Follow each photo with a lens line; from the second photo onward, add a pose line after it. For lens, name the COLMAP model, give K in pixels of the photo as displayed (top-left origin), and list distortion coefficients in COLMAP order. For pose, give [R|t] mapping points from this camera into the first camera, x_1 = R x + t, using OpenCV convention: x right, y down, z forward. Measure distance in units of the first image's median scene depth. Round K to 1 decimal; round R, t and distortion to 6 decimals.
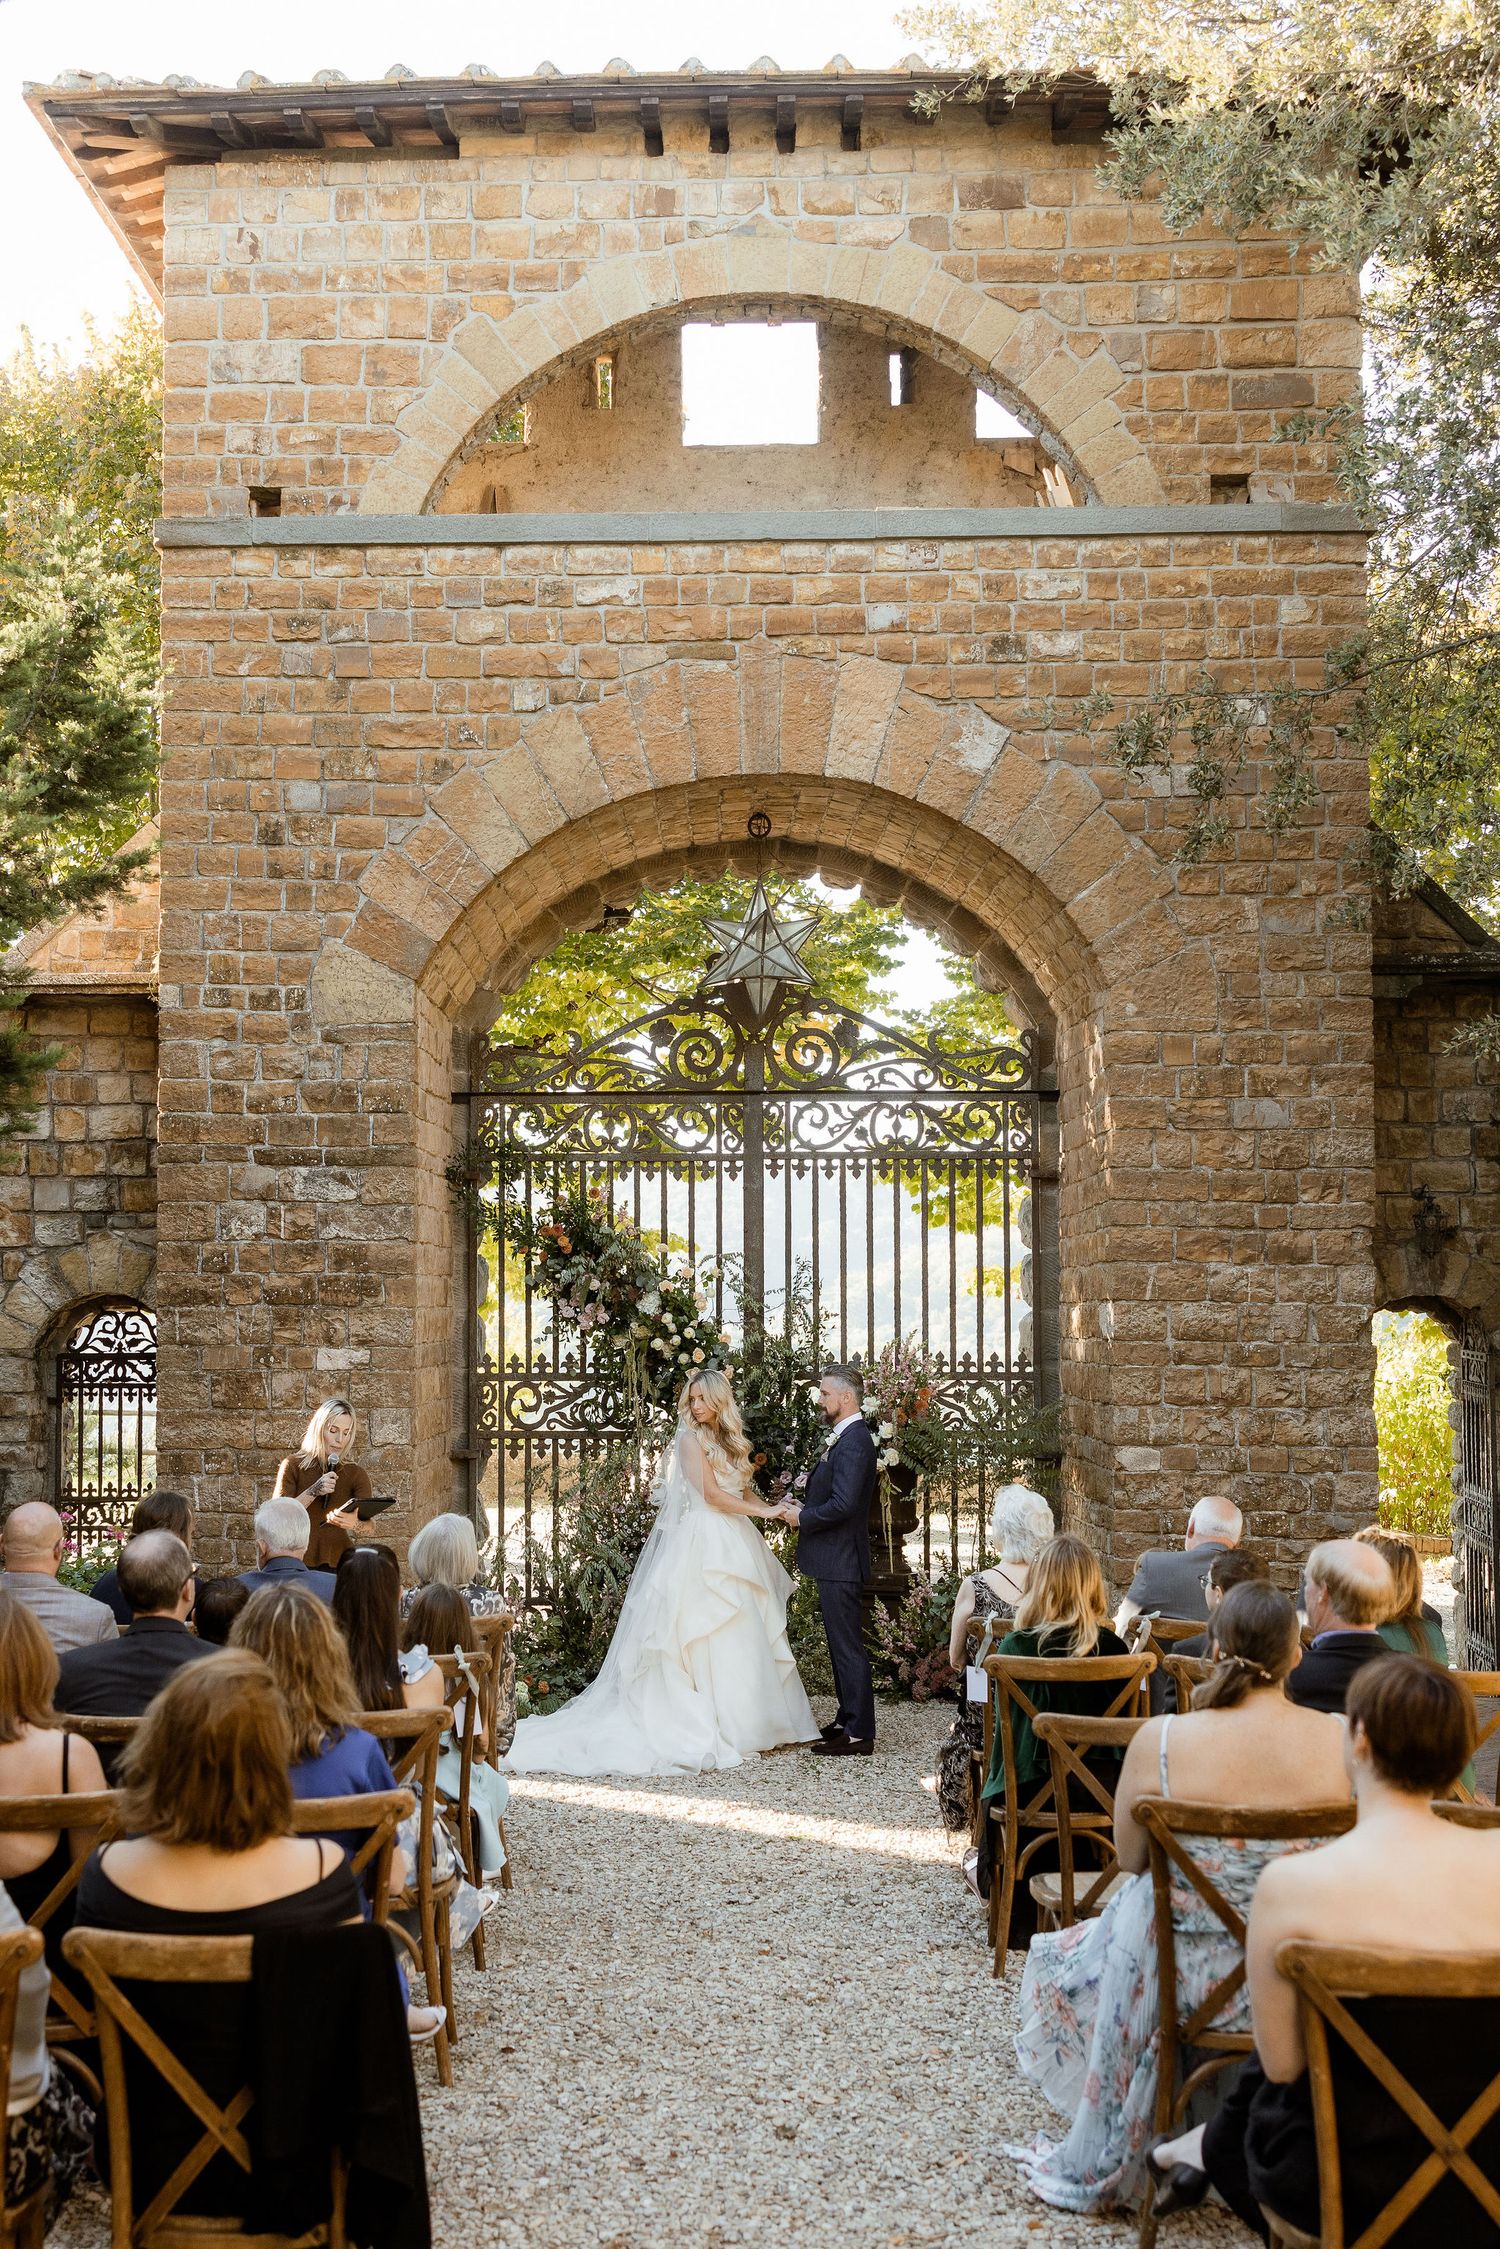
lens RADIAL K [[2652.6, 0, 592.3], [0, 2652.6, 1142.7], [0, 0, 1]] dist [0.006959, 0.000000]
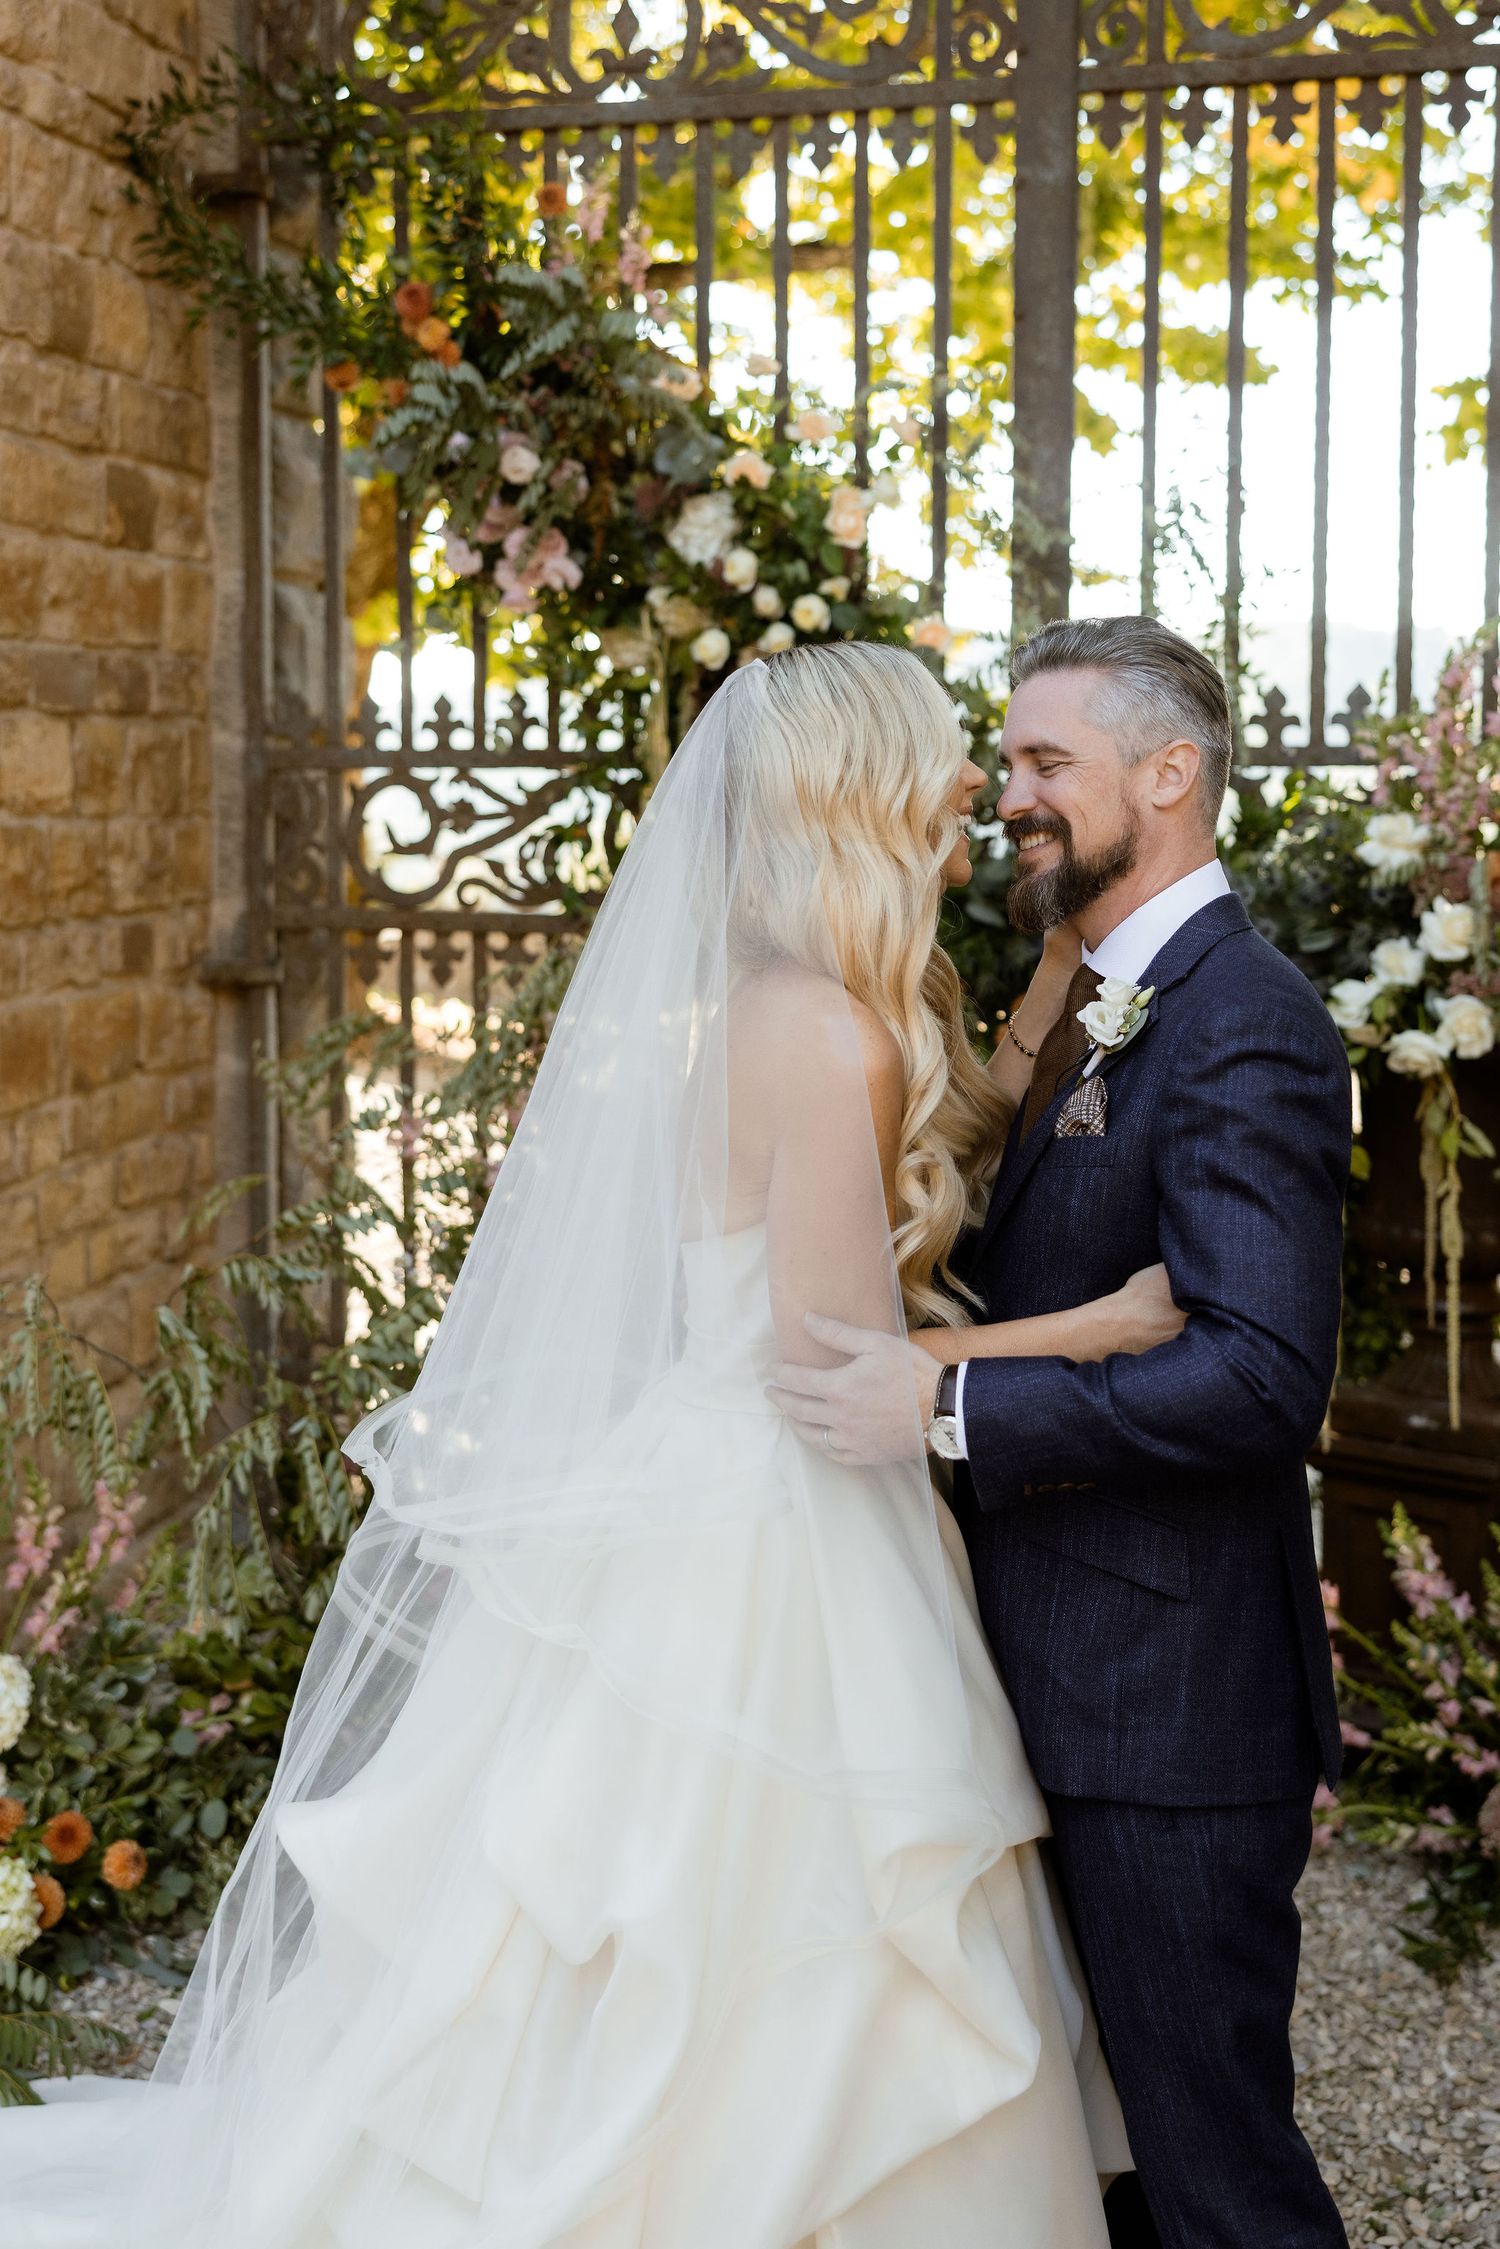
lens RADIAL K [[2454.7, 0, 704.1], [0, 2454.7, 875.7], [0, 0, 1]] dist [0.040330, 0.000000]
pose [[0.982128, 0.011646, -0.187853, 0.079821], [0.007582, 0.994825, 0.101315, 0.073269], [0.188061, -0.100929, 0.976958, 0.707789]]
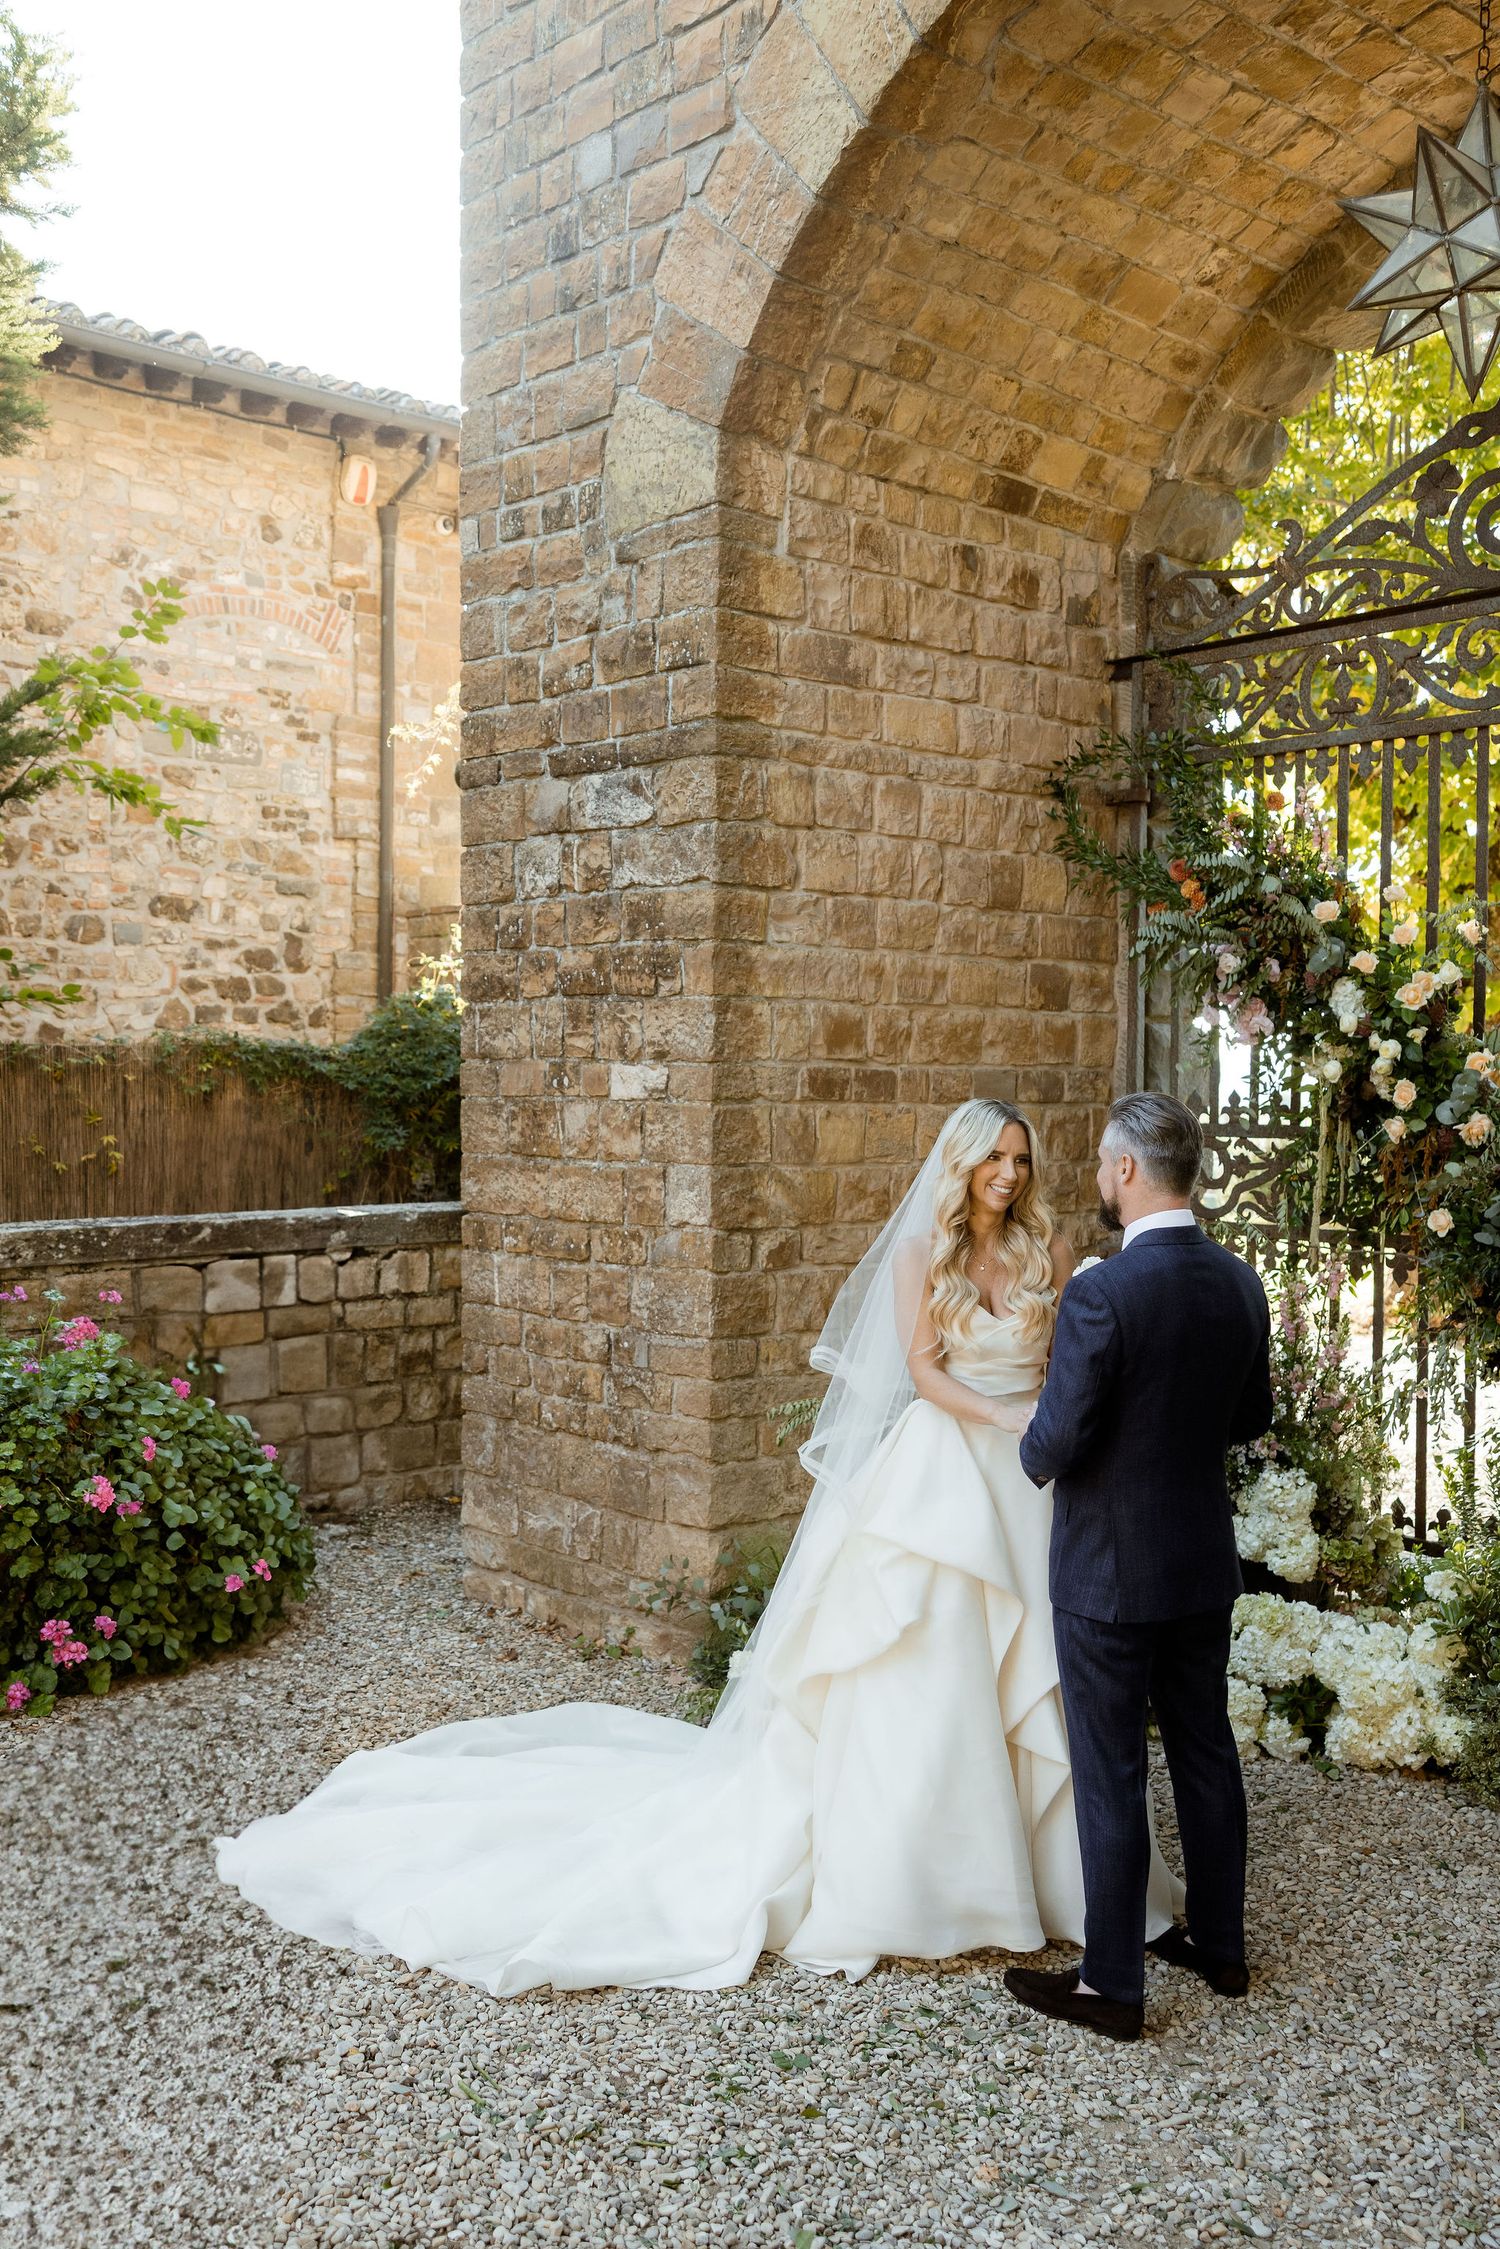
lens RADIAL K [[2046.8, 0, 658.6], [0, 2046.8, 1169.8], [0, 0, 1]] dist [0.002413, 0.000000]
pose [[0.674467, 0.037666, -0.737344, 0.237340], [0.033509, 0.996107, 0.081536, 0.057709], [0.737544, -0.079701, 0.670579, 0.622871]]
